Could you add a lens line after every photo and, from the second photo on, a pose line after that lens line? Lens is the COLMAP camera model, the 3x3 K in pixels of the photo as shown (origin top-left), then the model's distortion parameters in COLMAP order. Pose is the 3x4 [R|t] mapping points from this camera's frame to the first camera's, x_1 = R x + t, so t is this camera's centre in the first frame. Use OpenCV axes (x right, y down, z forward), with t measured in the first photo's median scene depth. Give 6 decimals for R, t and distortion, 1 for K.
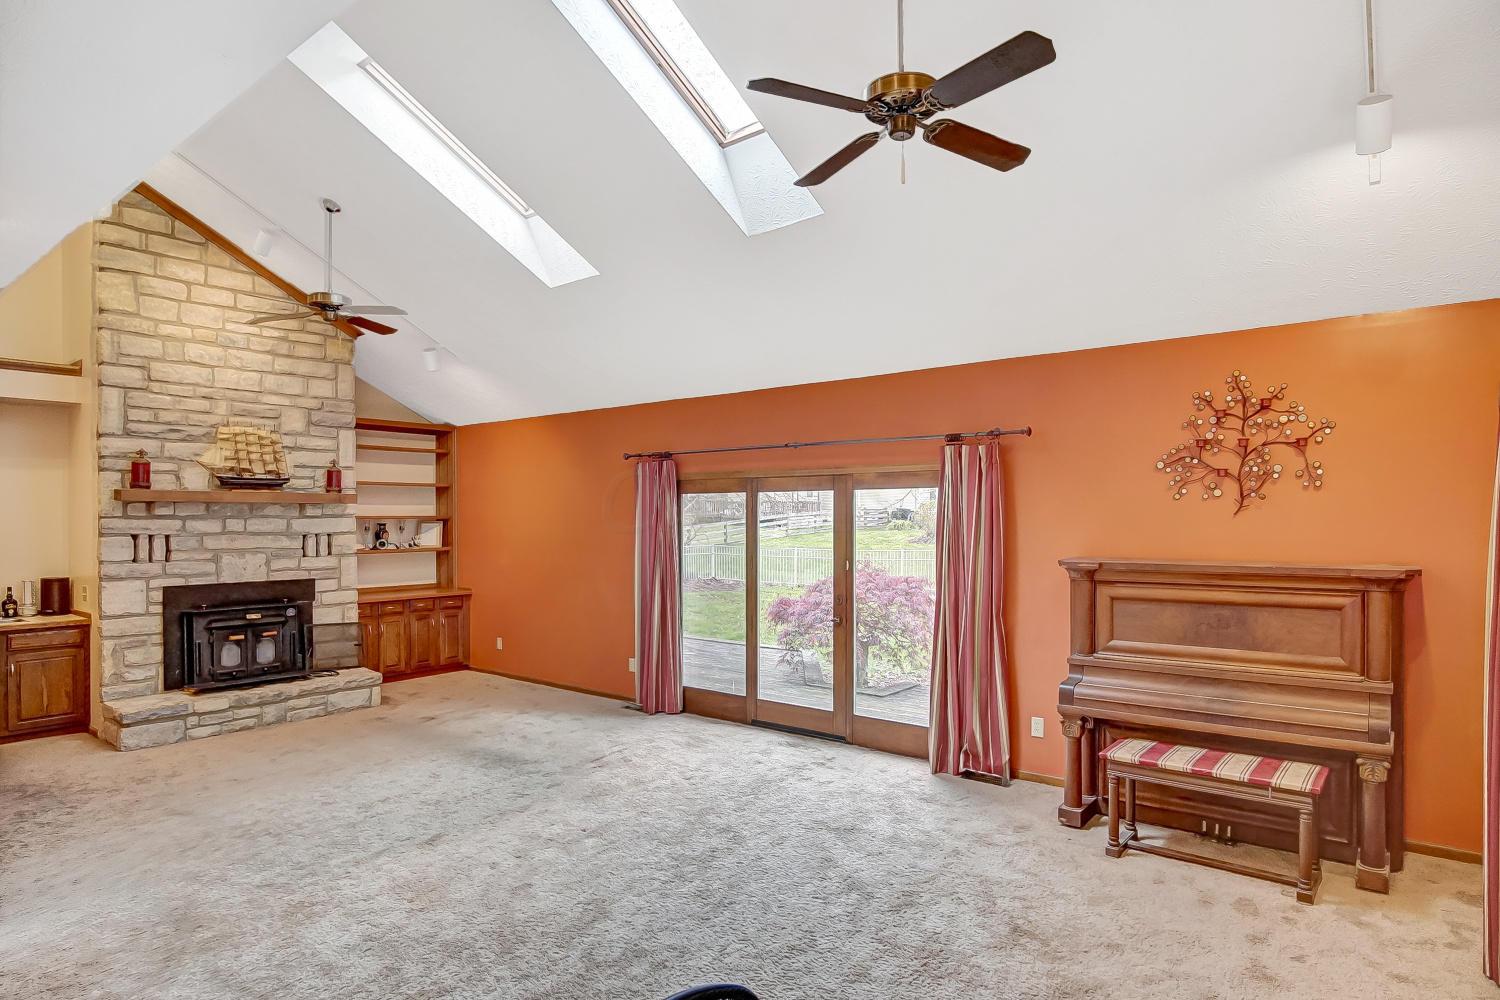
lens RADIAL K [[842.9, 0, 745.5], [0, 842.9, 517.1], [0, 0, 1]] dist [-0.027832, 0.000610]
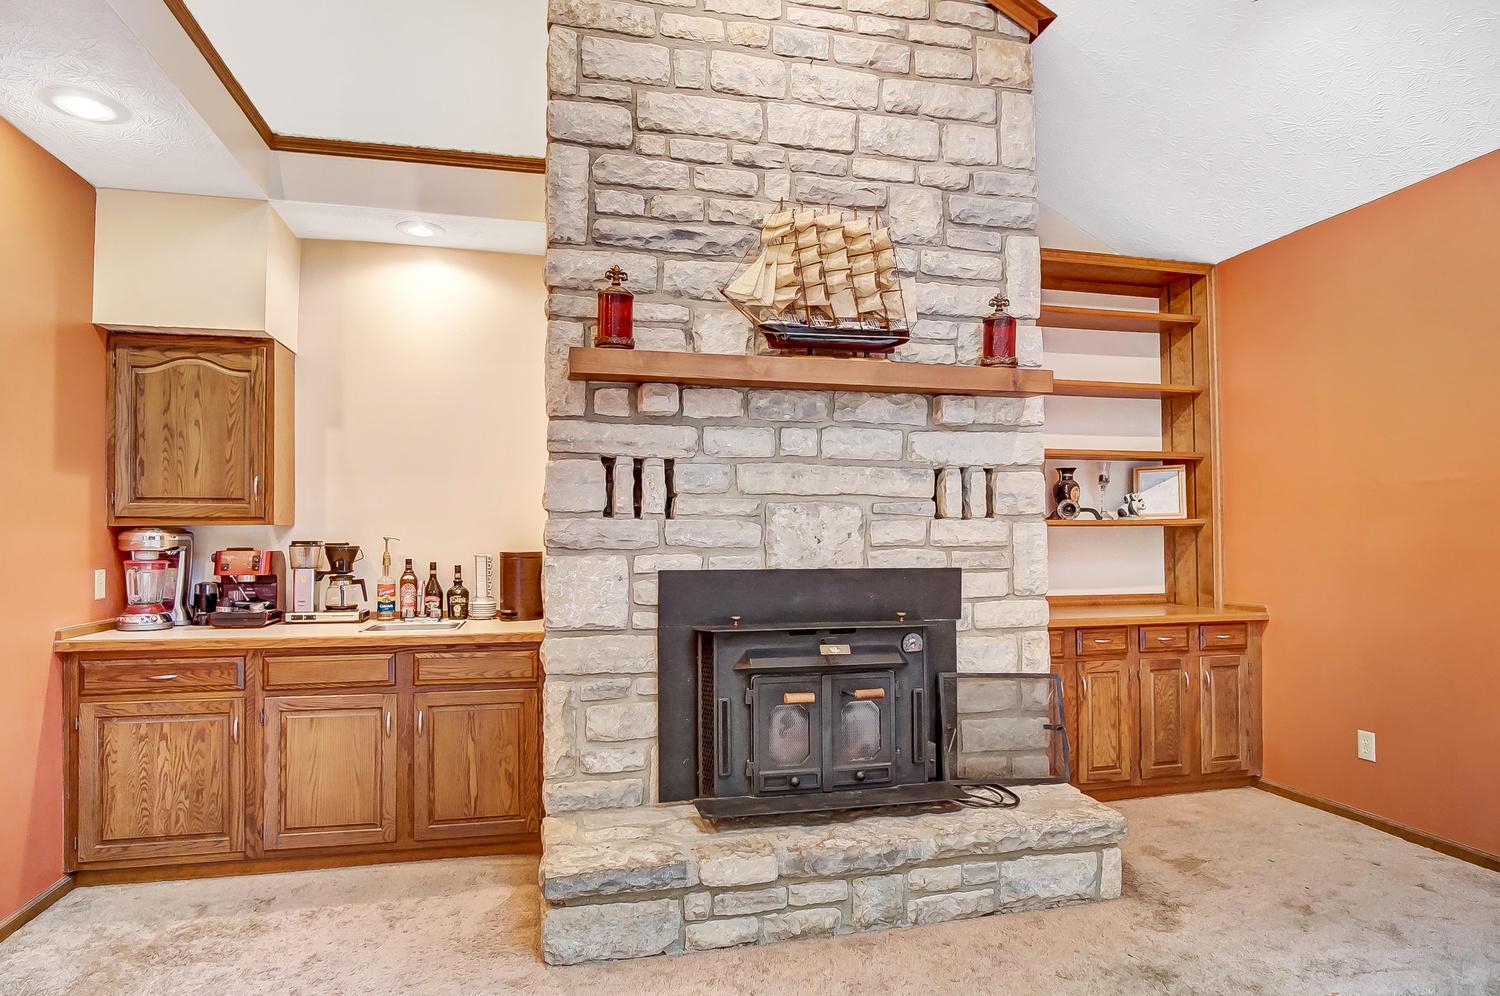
lens RADIAL K [[813.2, 0, 746.5], [0, 813.2, 519.7], [0, 0, 1]] dist [-0.028472, -0.000079]
pose [[0.790918, -0.013398, -0.611775, -0.367257], [0.000881, 0.999784, -0.020756, 0.060903], [0.611921, 0.015877, 0.790759, 0.636994]]
